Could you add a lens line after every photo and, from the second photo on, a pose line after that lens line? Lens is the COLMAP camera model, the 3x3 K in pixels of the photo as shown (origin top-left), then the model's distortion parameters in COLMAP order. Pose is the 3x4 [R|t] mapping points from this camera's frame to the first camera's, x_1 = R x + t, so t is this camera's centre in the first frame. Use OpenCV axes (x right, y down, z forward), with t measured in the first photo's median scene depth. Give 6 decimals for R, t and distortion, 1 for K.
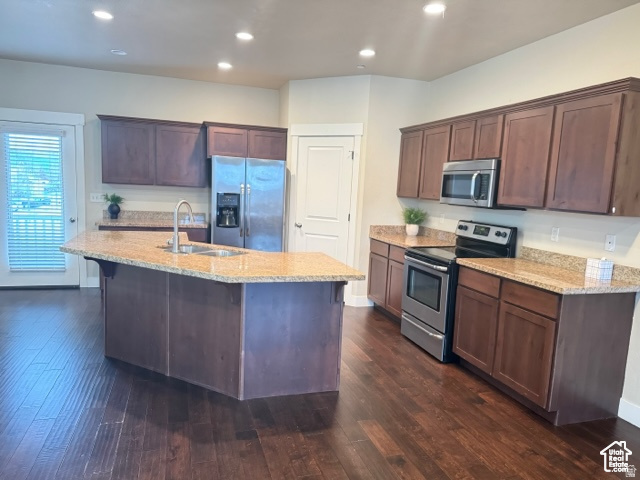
lens RADIAL K [[452.6, 0, 321.4], [0, 452.6, 246.1], [0, 0, 1]] dist [0.041877, -0.031690]
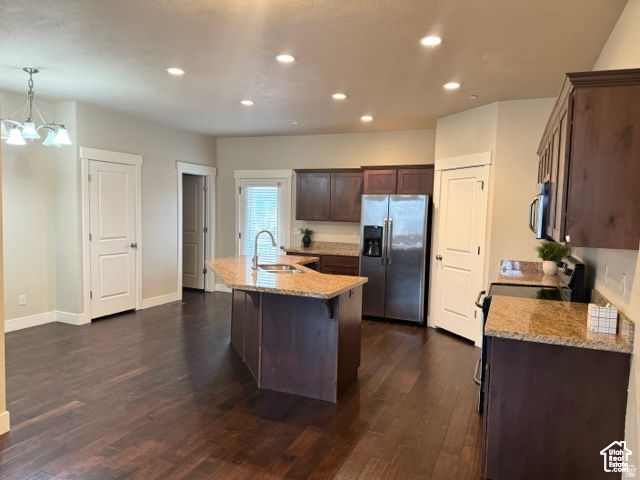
lens RADIAL K [[452.6, 0, 318.9], [0, 452.6, 238.0], [0, 0, 1]] dist [0.041877, -0.031690]
pose [[0.759752, 0.008717, -0.650155, 0.421018], [-0.075310, 0.994360, -0.074673, 0.006217], [0.645837, 0.105696, 0.756124, 0.066308]]
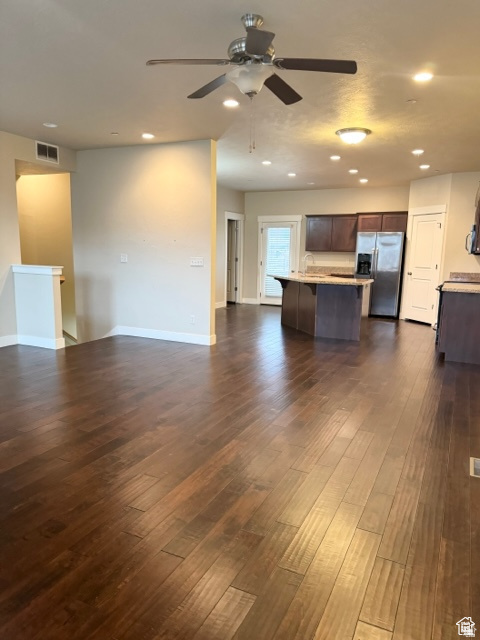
lens RADIAL K [[452.6, 0, 244.4], [0, 452.6, 326.1], [0, 0, 1]] dist [0.041877, -0.031690]
pose [[0.727108, 0.077495, -0.682135, 0.643821], [-0.074007, 0.996666, 0.034341, 0.126958], [0.682522, 0.025513, 0.730420, -0.537118]]
